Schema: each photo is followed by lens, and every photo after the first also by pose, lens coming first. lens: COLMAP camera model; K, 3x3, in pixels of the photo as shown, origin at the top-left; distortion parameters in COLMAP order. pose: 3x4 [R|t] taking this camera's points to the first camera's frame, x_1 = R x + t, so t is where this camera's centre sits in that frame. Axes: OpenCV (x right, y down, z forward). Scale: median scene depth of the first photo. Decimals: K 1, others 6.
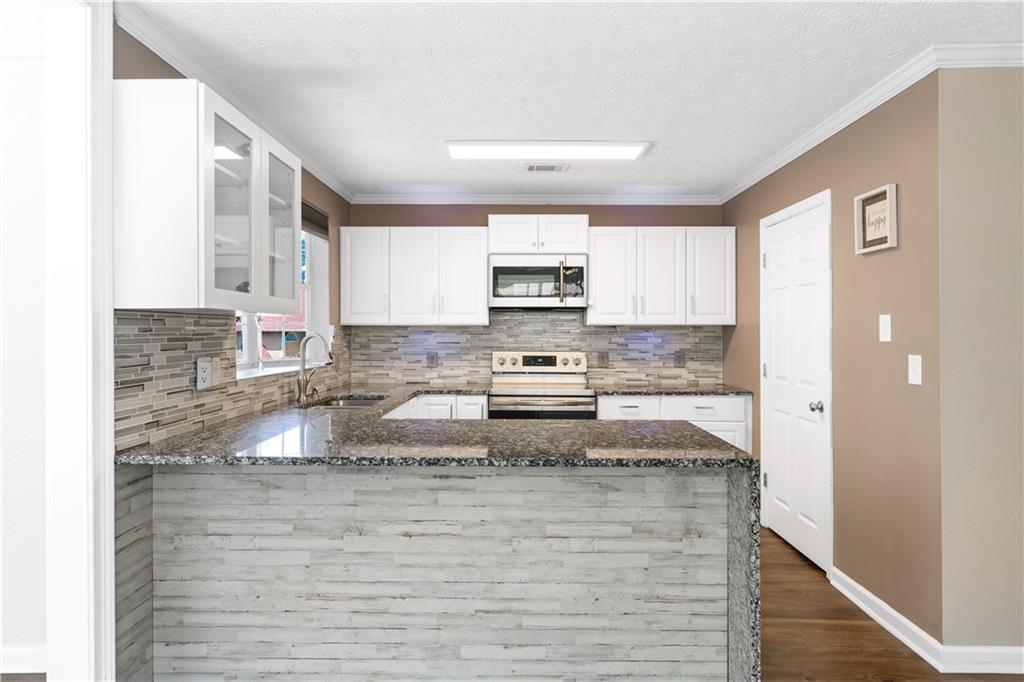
lens RADIAL K [[621.8, 0, 511.1], [0, 621.8, 330.3], [0, 0, 1]] dist [-0.005962, 0.005039]
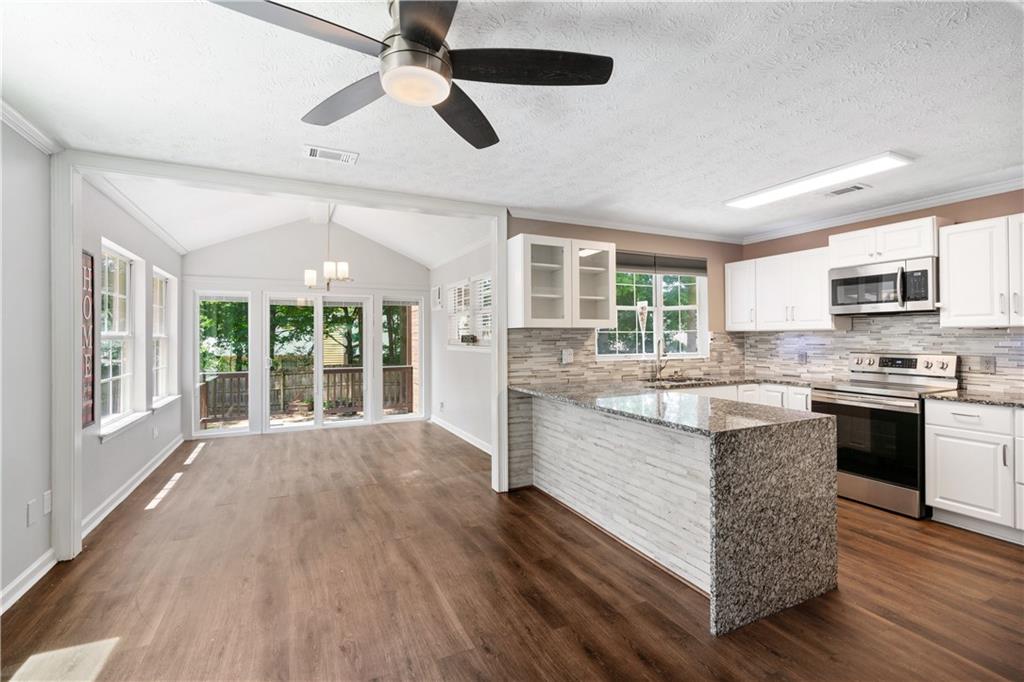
lens RADIAL K [[459.3, 0, 513.4], [0, 459.3, 334.9], [0, 0, 1]] dist [-0.004025, 0.001508]
pose [[0.440058, -0.006880, -0.897943, 0.549658], [0.008065, 0.999961, -0.003709, -0.000106], [0.897933, -0.005610, 0.440097, 0.091768]]
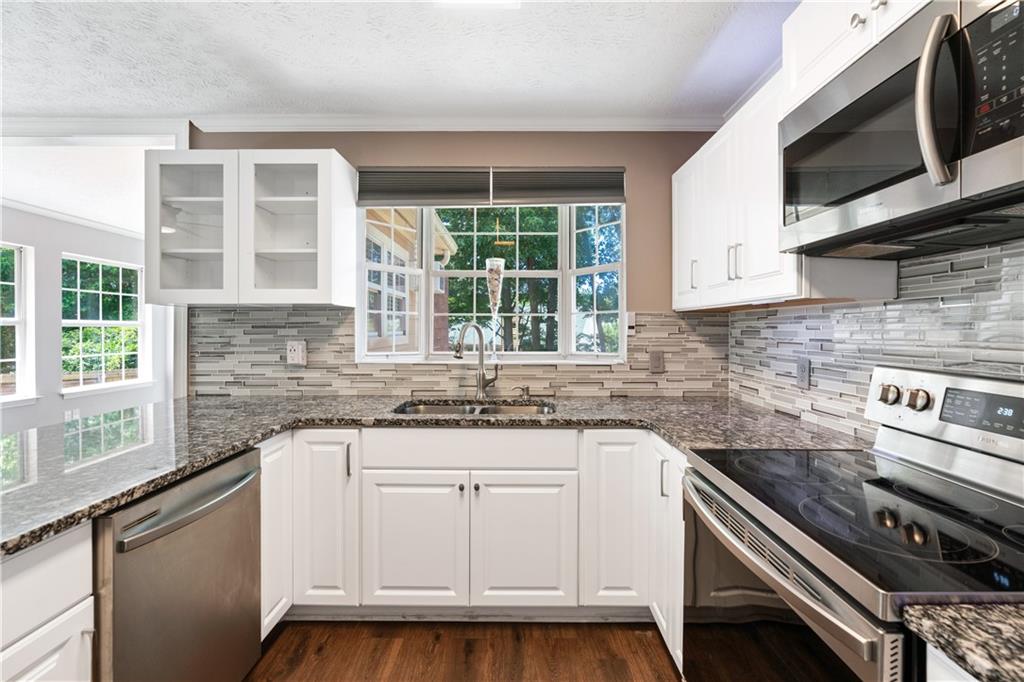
lens RADIAL K [[459.3, 0, 515.0], [0, 459.3, 333.7], [0, 0, 1]] dist [-0.004025, 0.001508]
pose [[0.004314, 0.009847, -0.999942, 0.298351], [0.003522, 0.999945, 0.009862, 0.013511], [0.999984, -0.003565, 0.004279, 0.945662]]
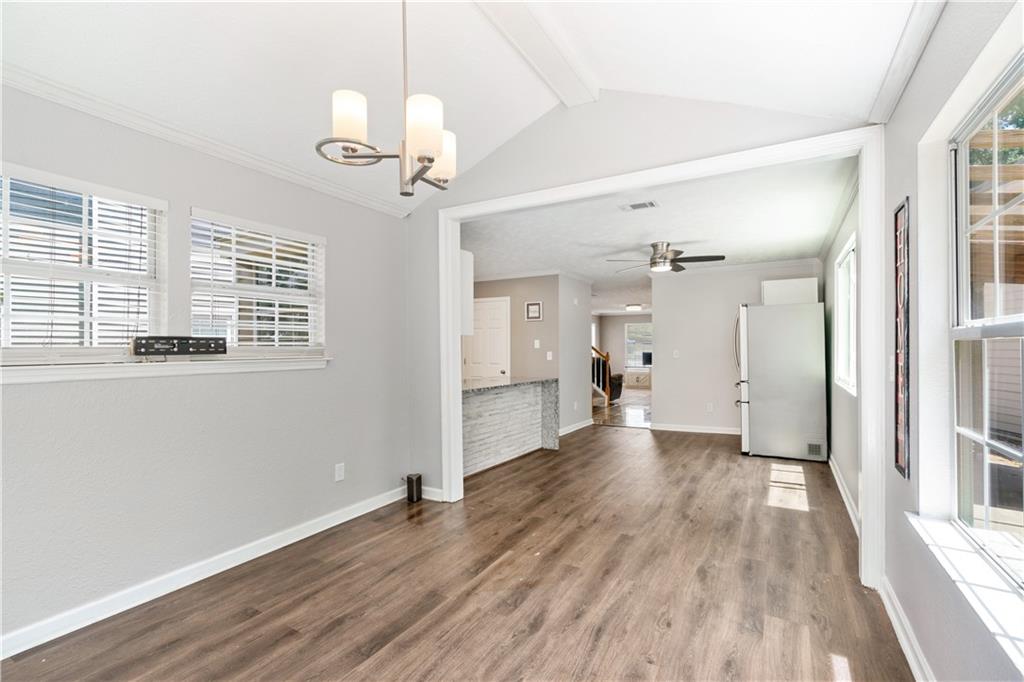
lens RADIAL K [[459.3, 0, 519.7], [0, 459.3, 347.2], [0, 0, 1]] dist [-0.004025, 0.001508]
pose [[0.496131, -0.001099, 0.868247, -1.095352], [-0.000116, 0.999999, 0.001332, 0.006838], [-0.868247, -0.000762, 0.496131, -0.098025]]
